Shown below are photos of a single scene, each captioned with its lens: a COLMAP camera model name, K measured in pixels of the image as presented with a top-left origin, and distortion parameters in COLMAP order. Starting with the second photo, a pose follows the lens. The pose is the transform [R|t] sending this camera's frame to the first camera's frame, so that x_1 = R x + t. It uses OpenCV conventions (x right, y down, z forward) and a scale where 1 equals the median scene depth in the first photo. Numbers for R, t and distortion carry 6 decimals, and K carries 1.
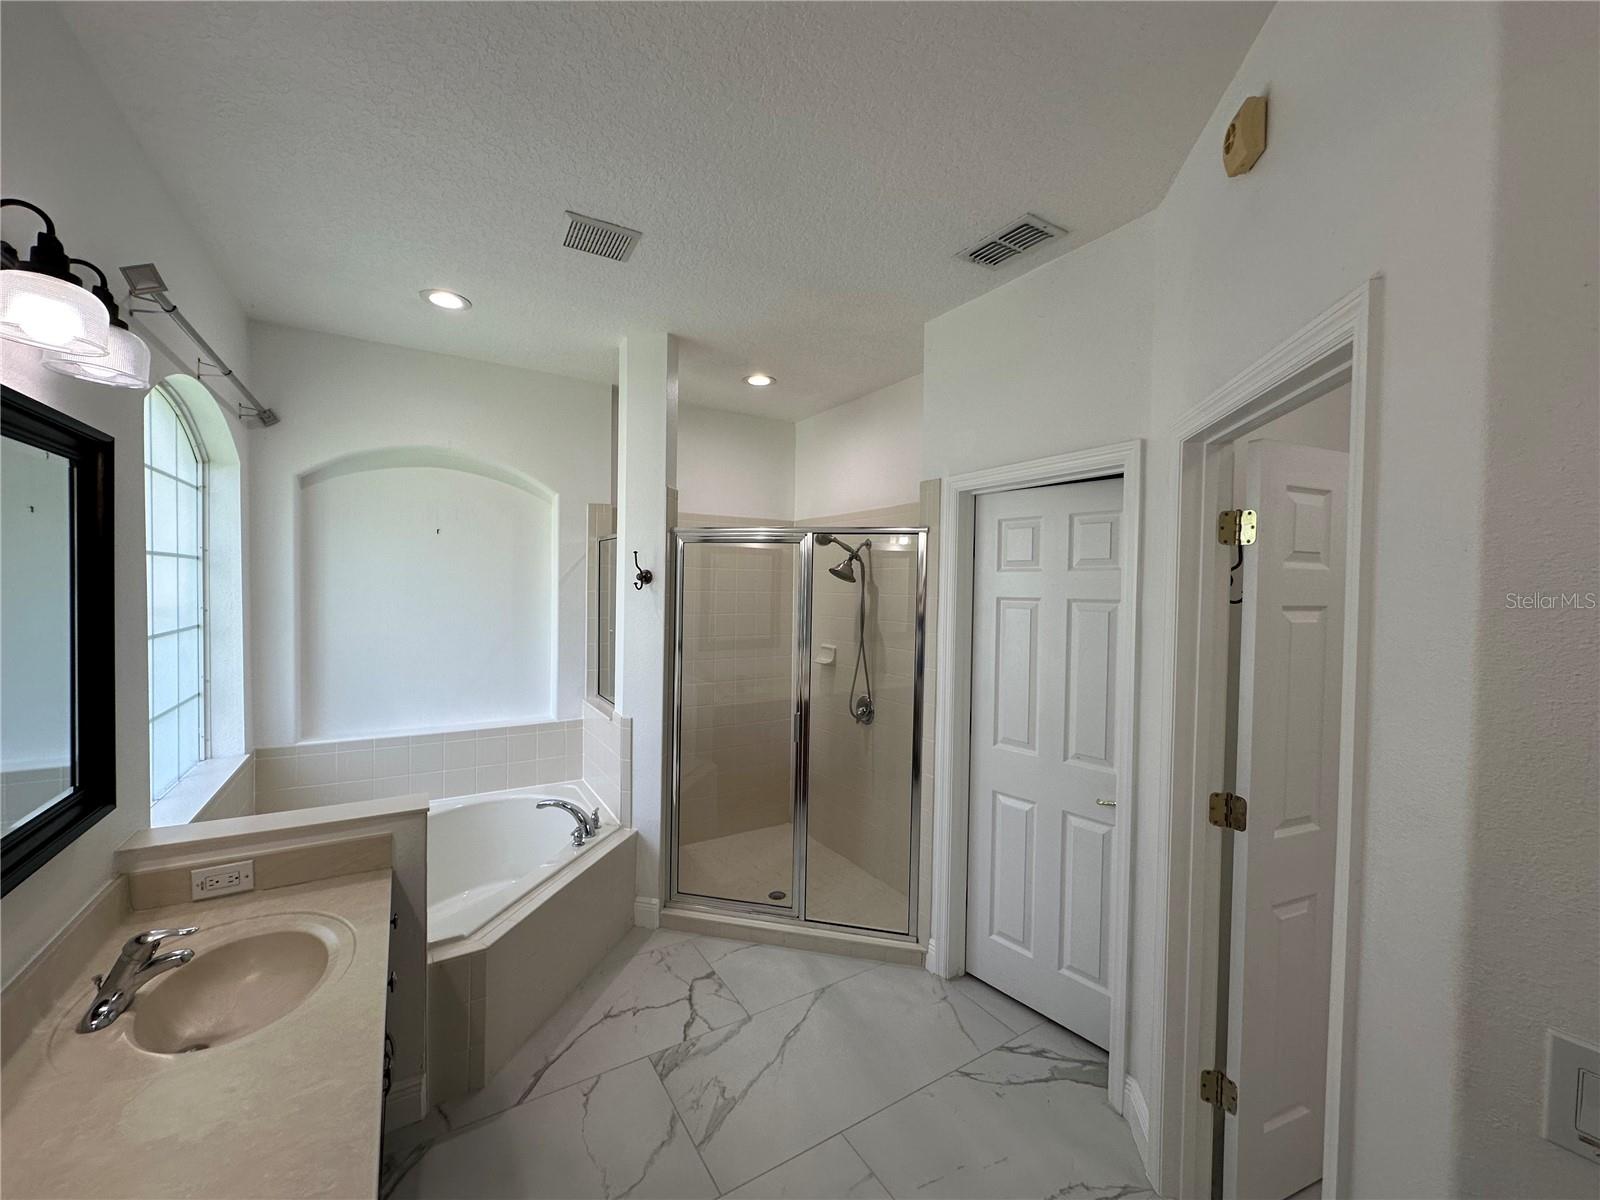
lens RADIAL K [[638.8, 0, 800.0], [0, 638.8, 600.0], [0, 0, 1]] dist [-0.002770, 0.000540]
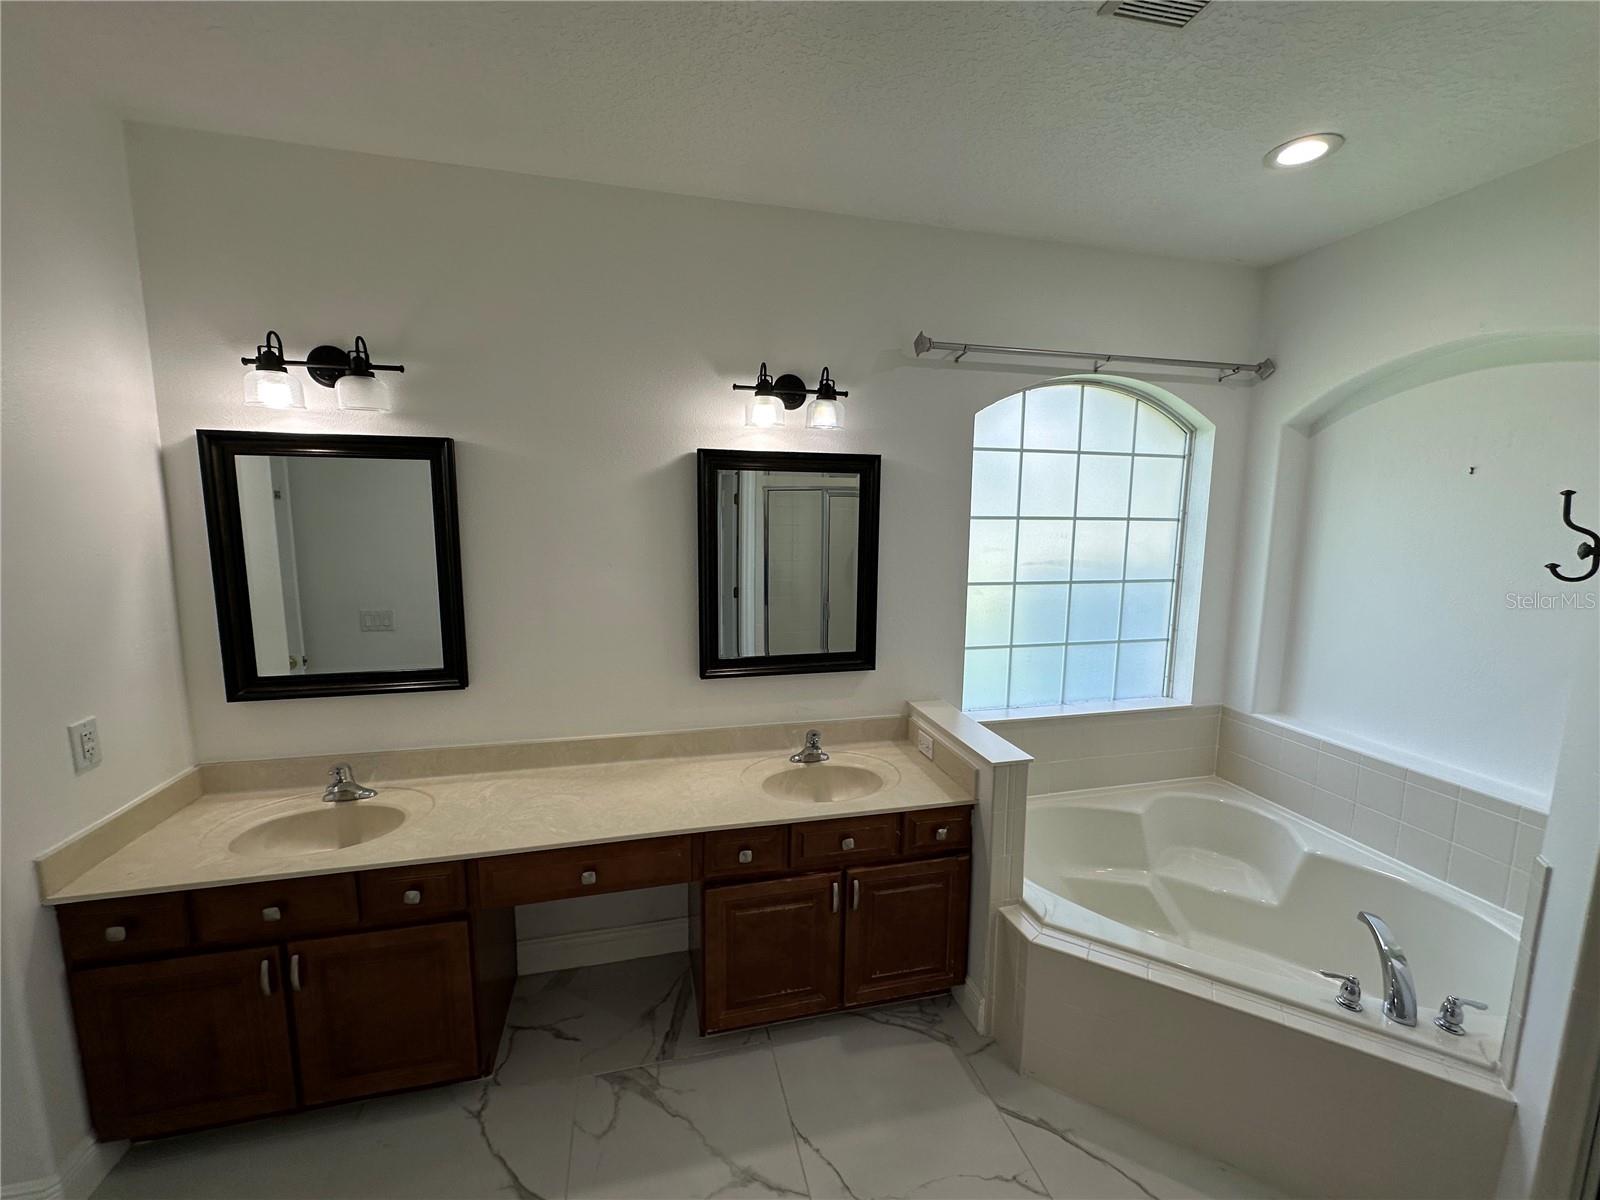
lens RADIAL K [[638.8, 0, 800.0], [0, 638.8, 600.0], [0, 0, 1]] dist [-0.002770, 0.000540]
pose [[-0.302378, 0.108143, -0.947034, 0.385704], [-0.038721, 0.991330, 0.125564, -0.047047], [0.952401, 0.074638, -0.295569, 0.802628]]
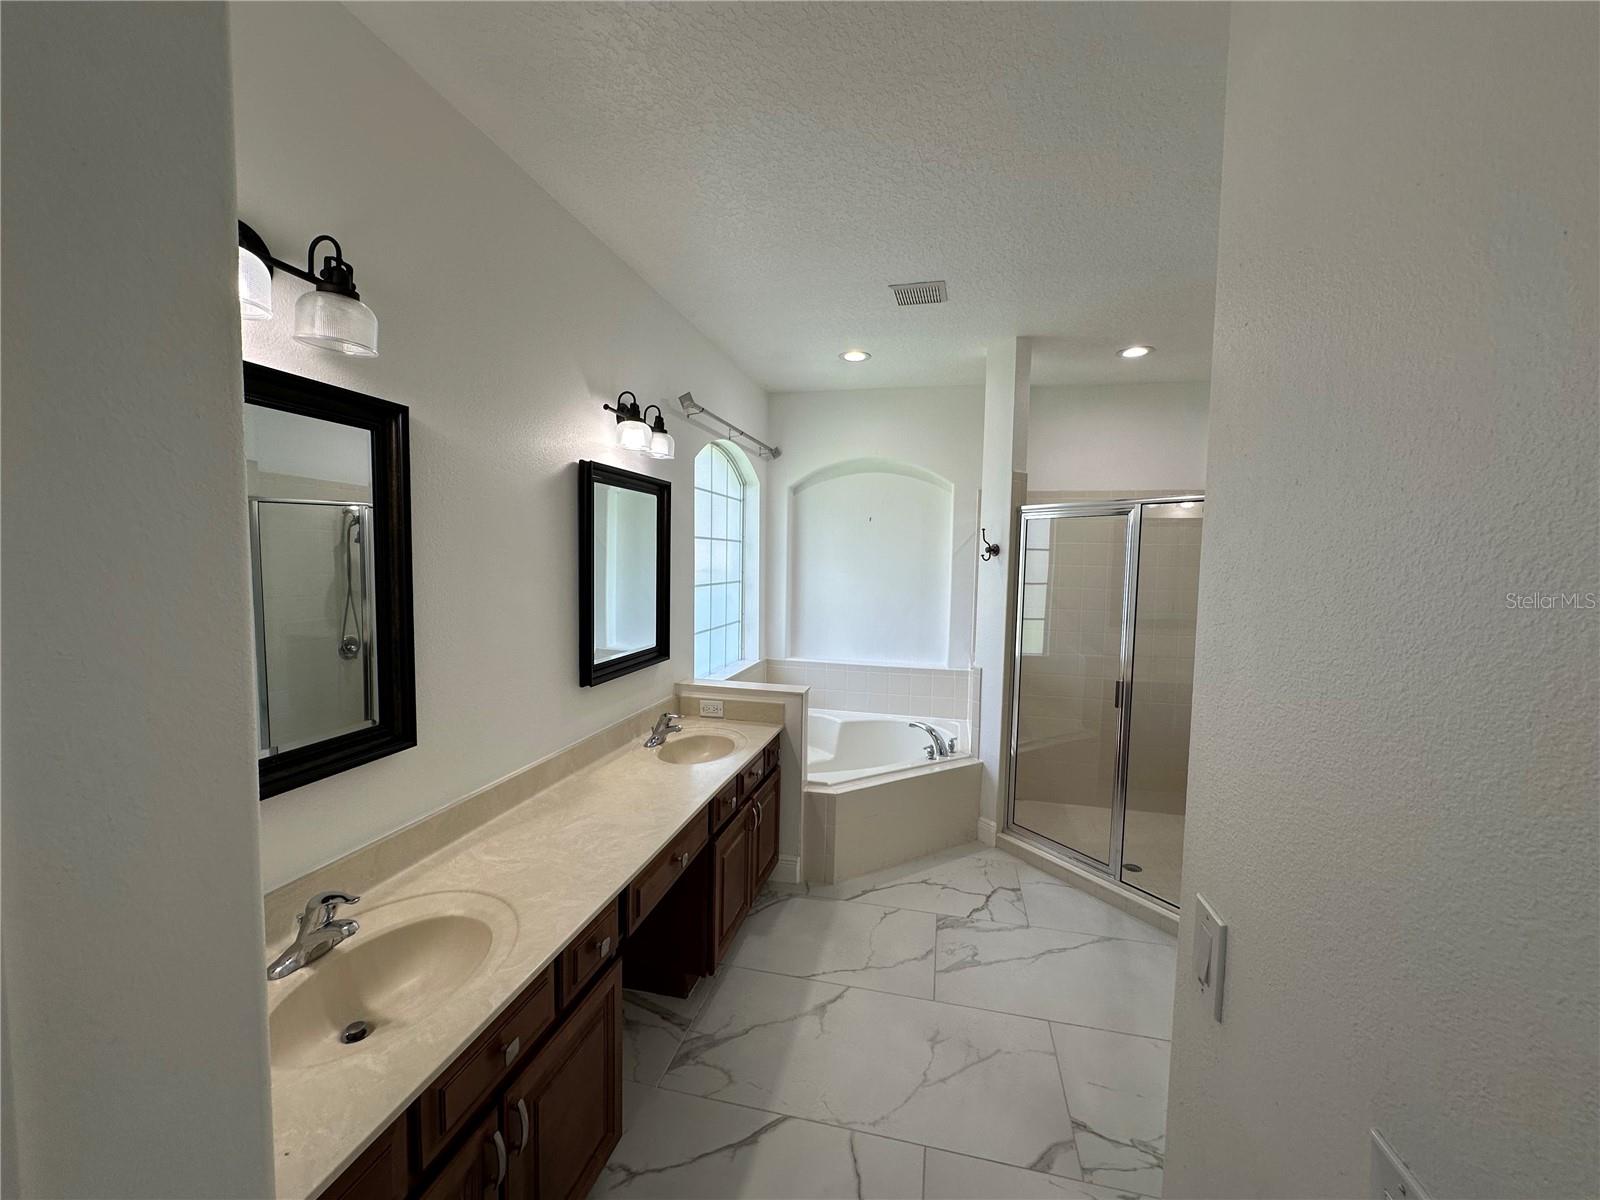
lens RADIAL K [[638.8, 0, 800.0], [0, 638.8, 600.0], [0, 0, 1]] dist [-0.002770, 0.000540]
pose [[0.708473, 0.043116, -0.704419, 0.433830], [-0.023410, 0.999019, 0.037603, 0.025676], [0.705349, -0.010150, 0.708787, -0.115976]]
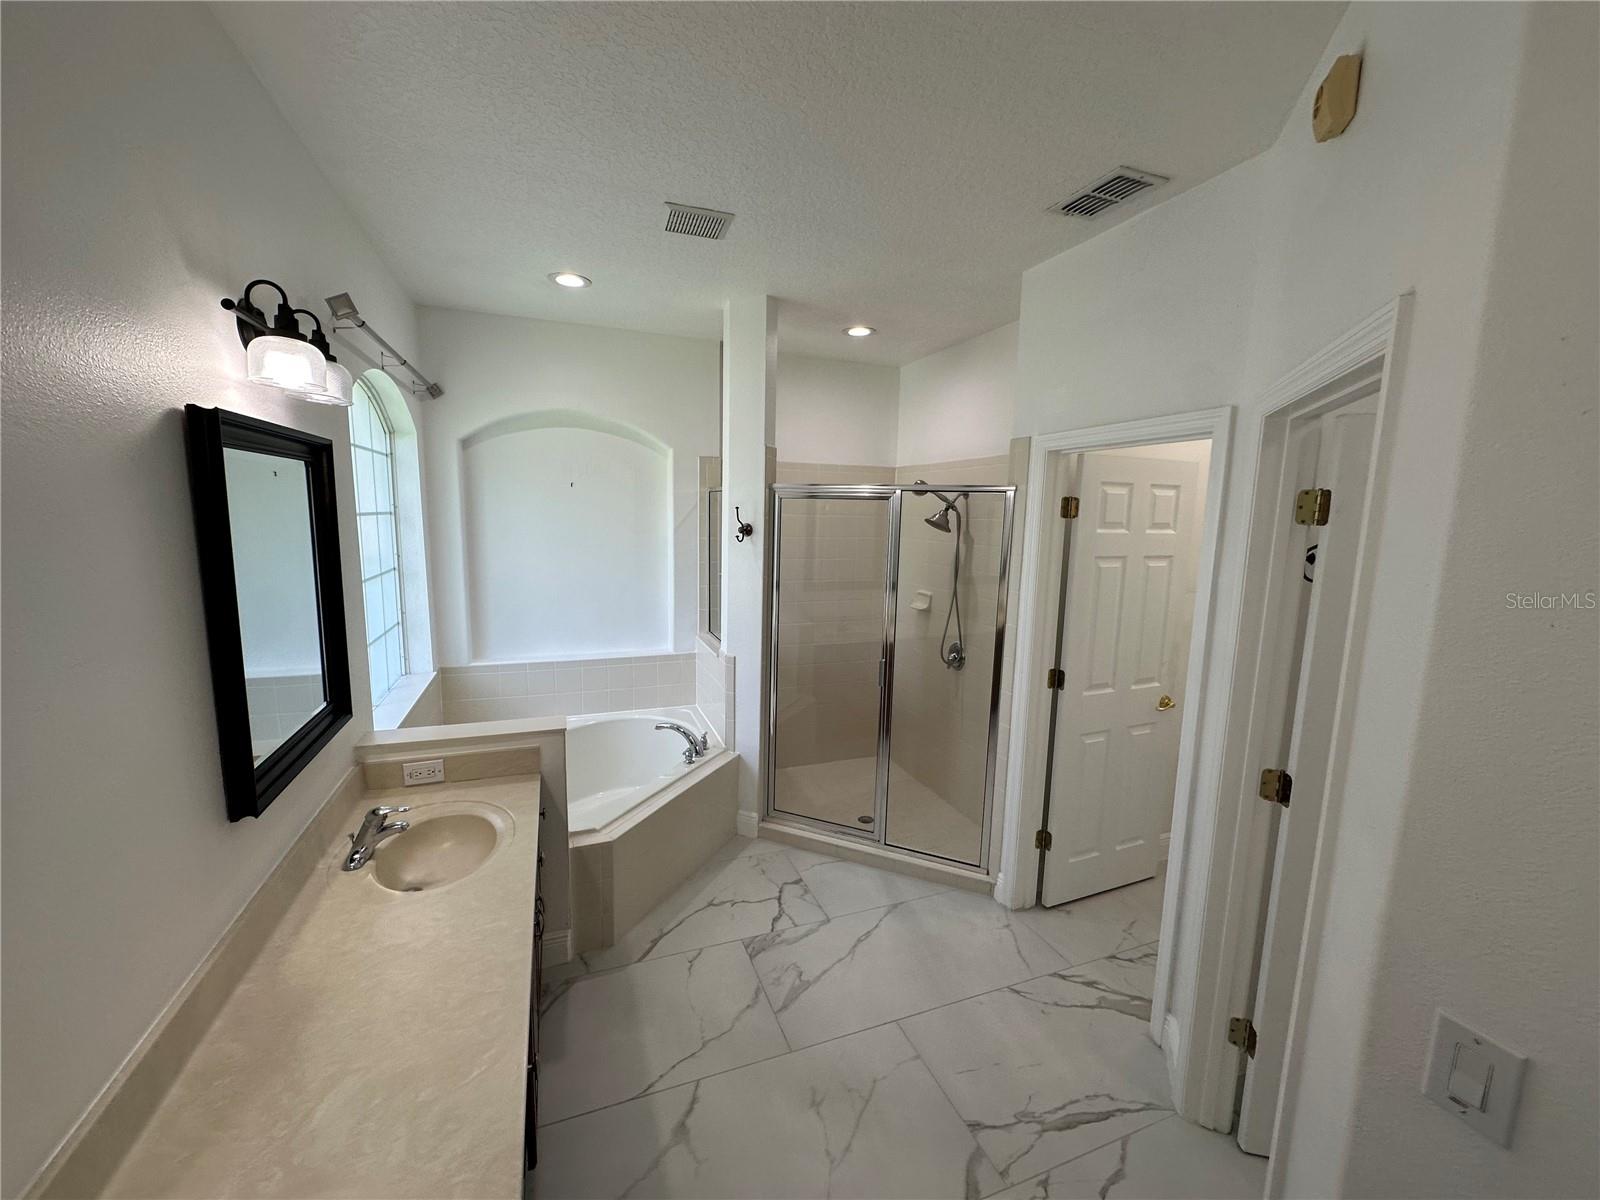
lens RADIAL K [[638.8, 0, 800.0], [0, 638.8, 600.0], [0, 0, 1]] dist [-0.002770, 0.000540]
pose [[0.982186, 0.031324, -0.185280, 0.068670], [-0.010396, 0.993556, 0.112862, -0.052842], [0.187621, -0.108925, 0.976183, -0.077294]]
